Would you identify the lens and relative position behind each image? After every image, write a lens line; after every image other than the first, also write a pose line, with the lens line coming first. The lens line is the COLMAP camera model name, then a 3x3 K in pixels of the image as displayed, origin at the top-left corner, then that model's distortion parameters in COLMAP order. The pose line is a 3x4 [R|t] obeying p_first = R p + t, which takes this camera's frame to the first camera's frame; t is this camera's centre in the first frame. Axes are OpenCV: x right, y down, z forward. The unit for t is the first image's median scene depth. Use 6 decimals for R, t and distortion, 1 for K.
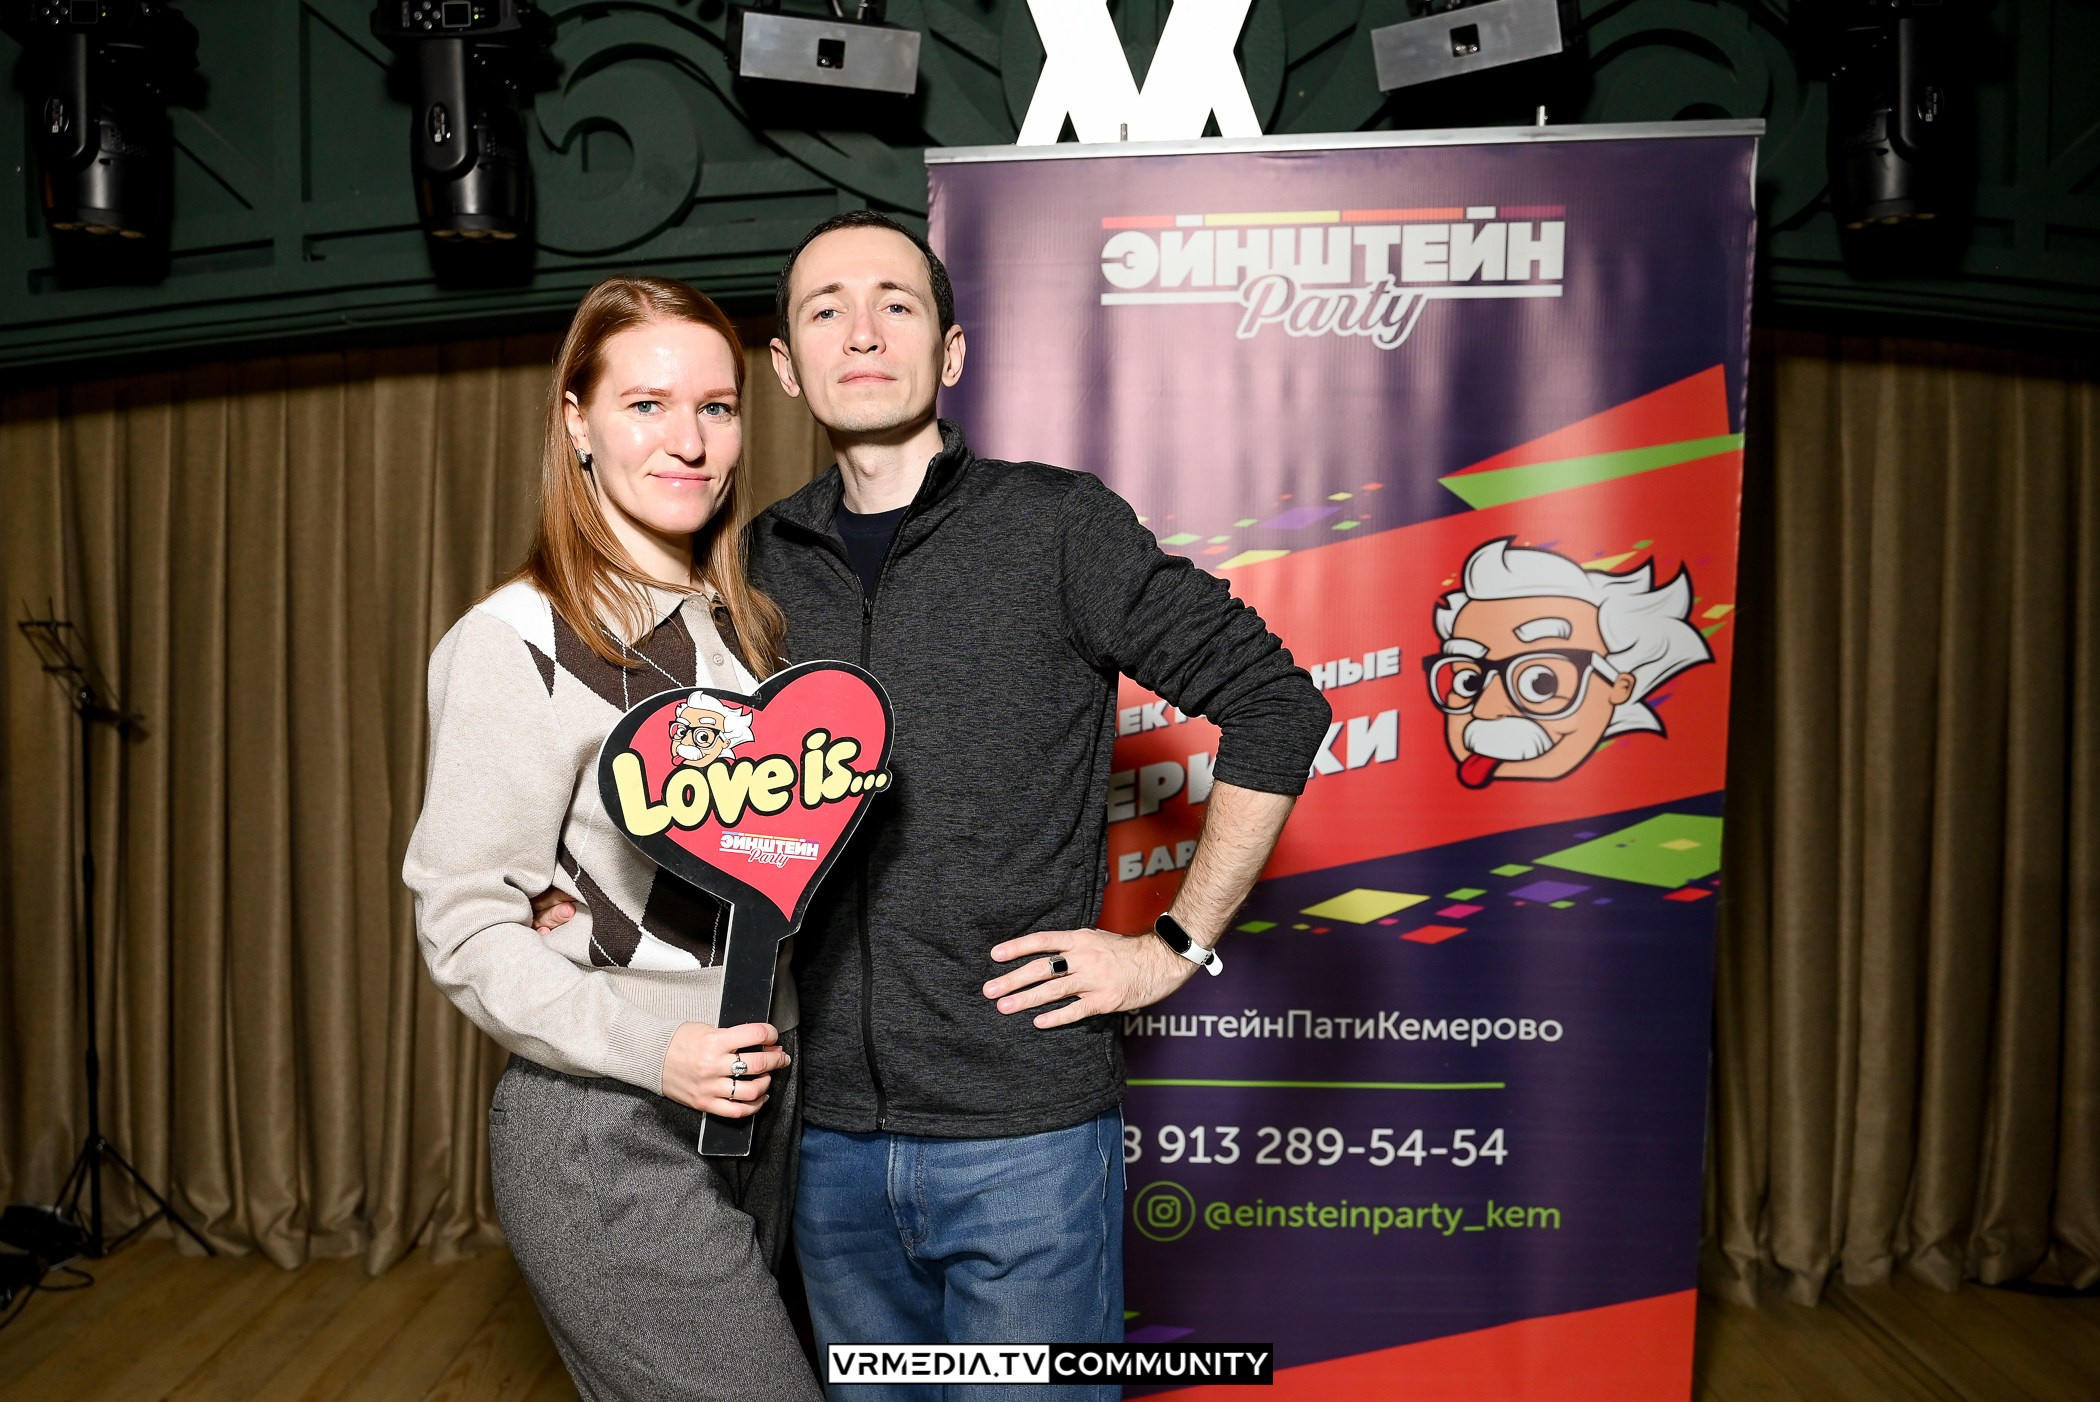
lens RADIAL K [[1711.0, 0, 974.1], [0, 1711.0, 714.8], [0, 0, 1]] dist [0.004074, -0.005017]
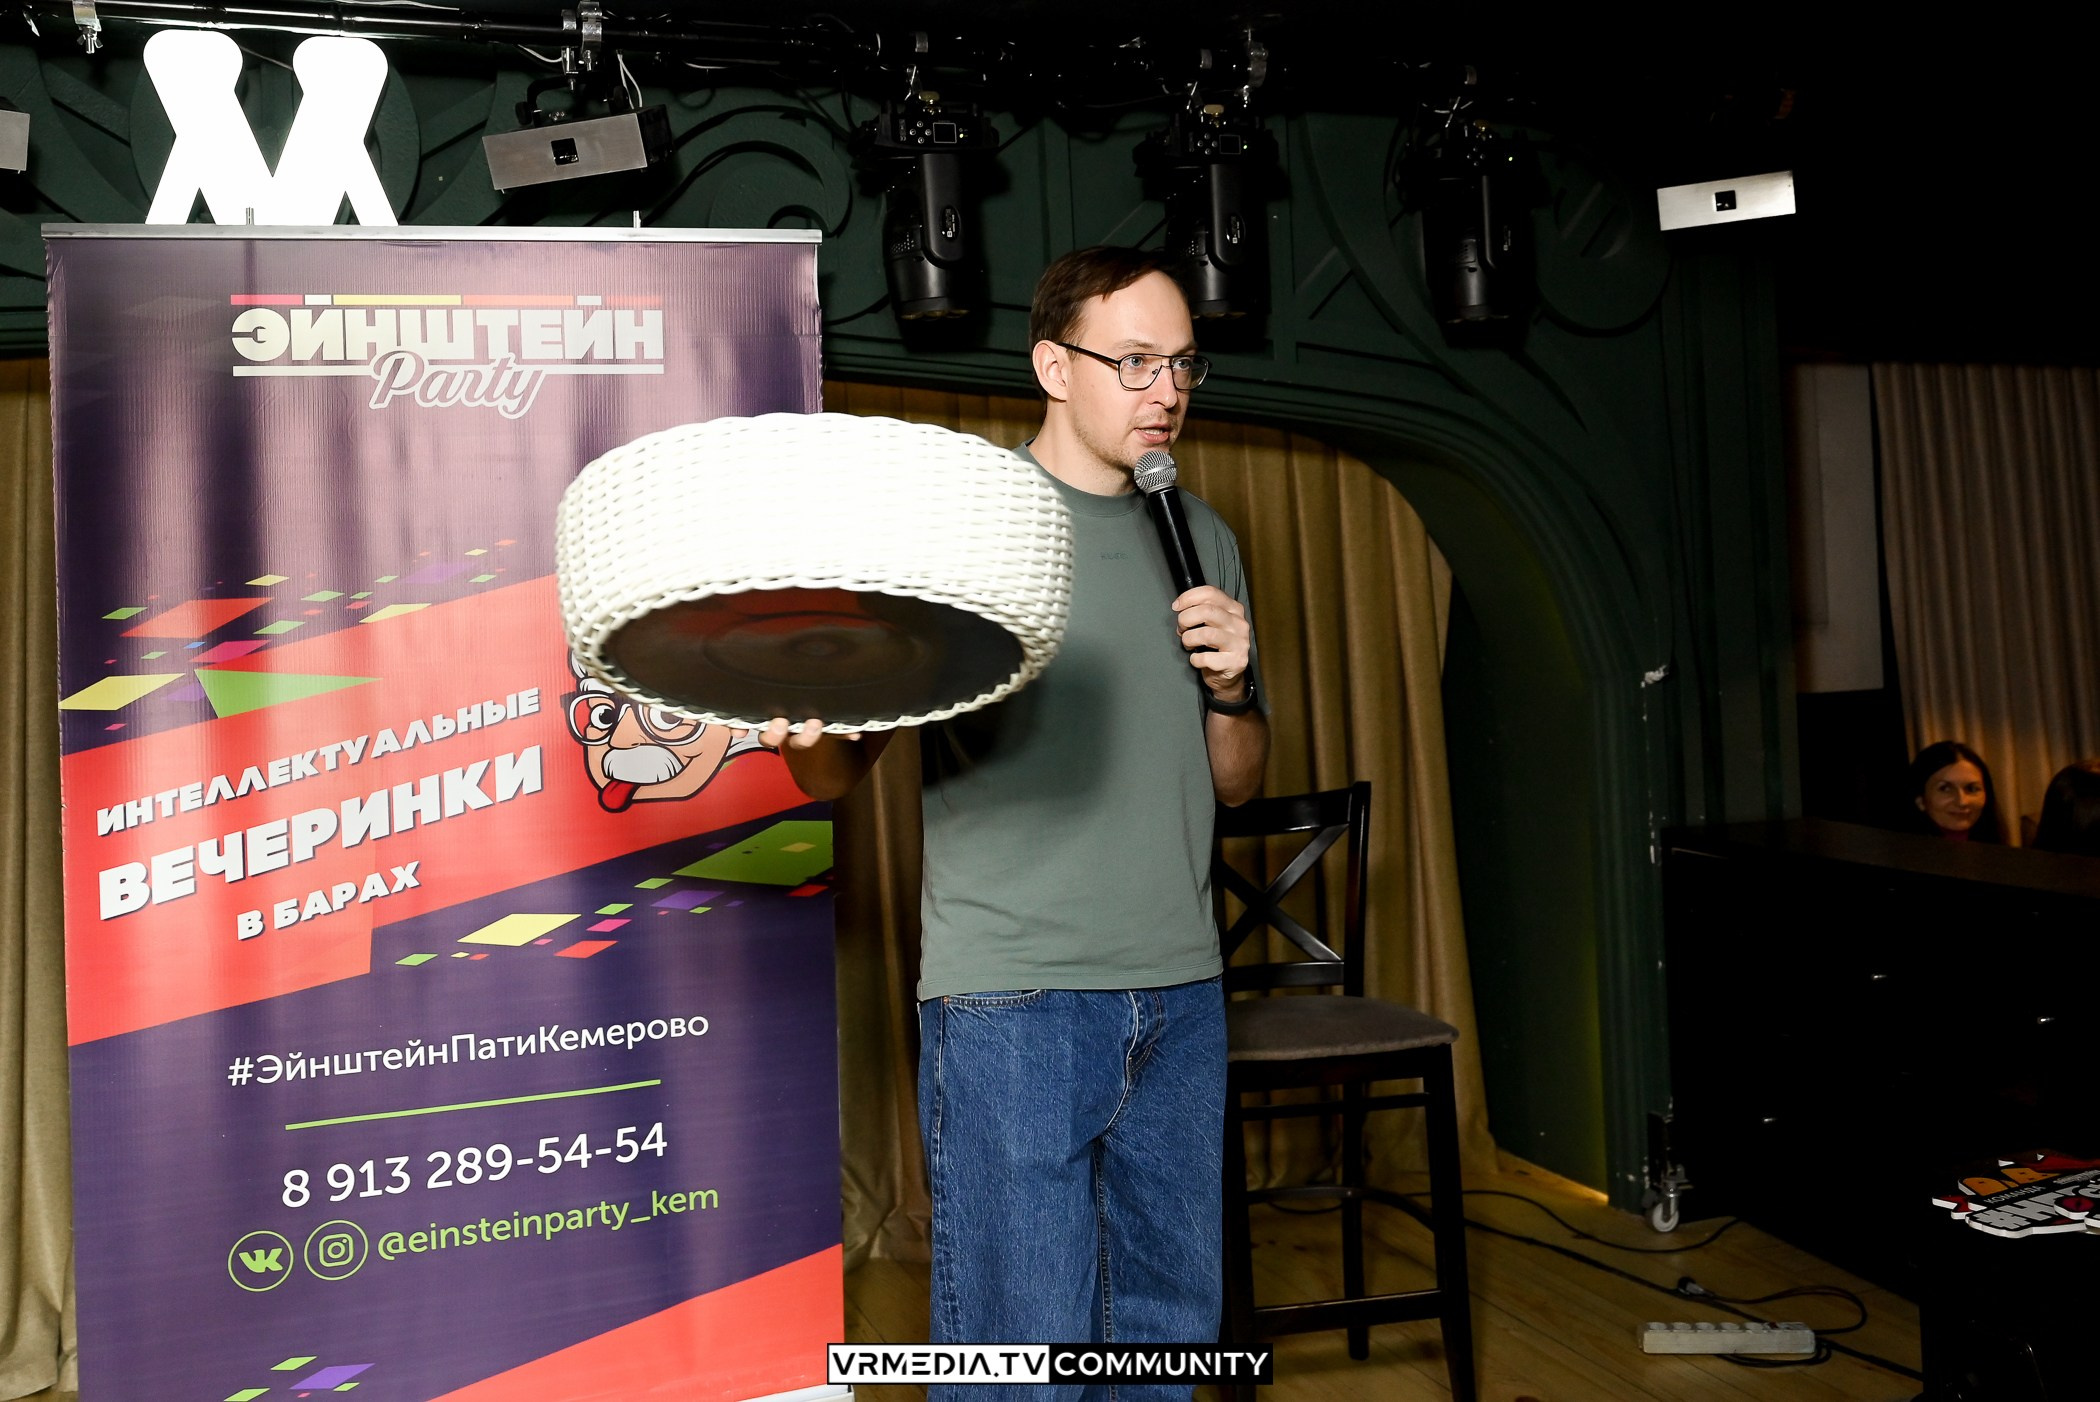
lens RADIAL K [[1884.8, 0, 1024.2], [0, 1884.8, 597.2], [0, 0, 1]] dist [-0.001249, 0.005890]
pose [[0.929709, -0.034787, 0.366649, 0.094680], [0.064331, 0.995564, -0.068665, 0.005595], [-0.362633, 0.087425, 0.927822, -0.229791]]
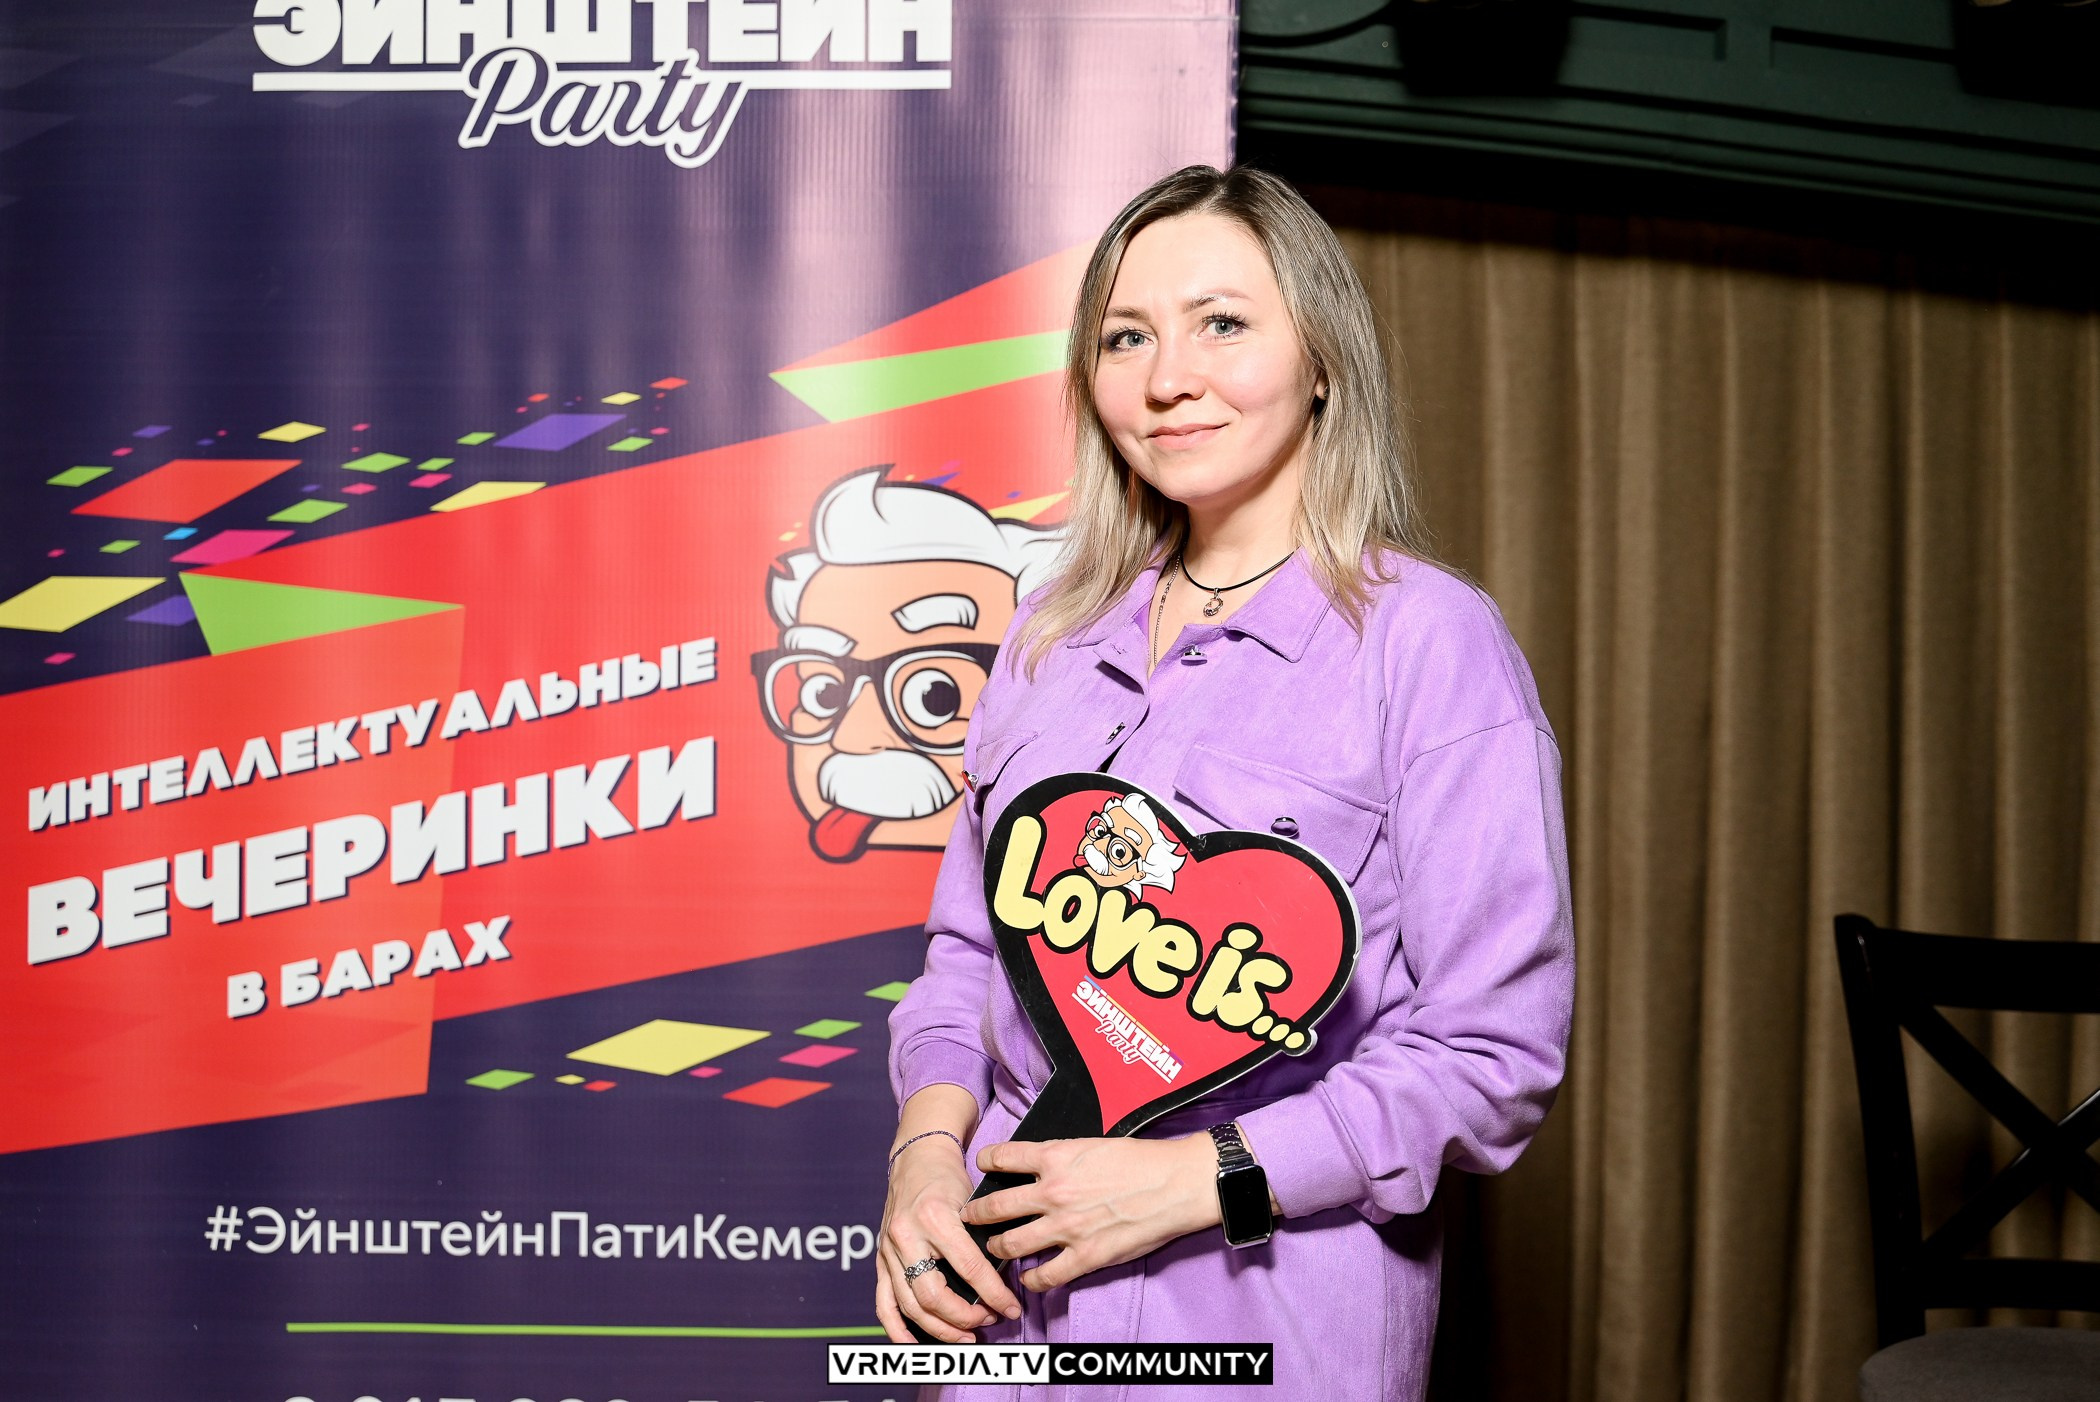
lens RADIAL K [[1999.1, 0, 1123.1], [0, 1999.1, 695.2], [0, 0, 1]] dist [0.004696, 0.000000]
pose [[0.998774, 0.012317, 0.047948, 0.354656], [-0.010876, 0.999485, -0.030195, 0.002384], [-0.048295, 0.029637, 0.998393, 0.248288]]
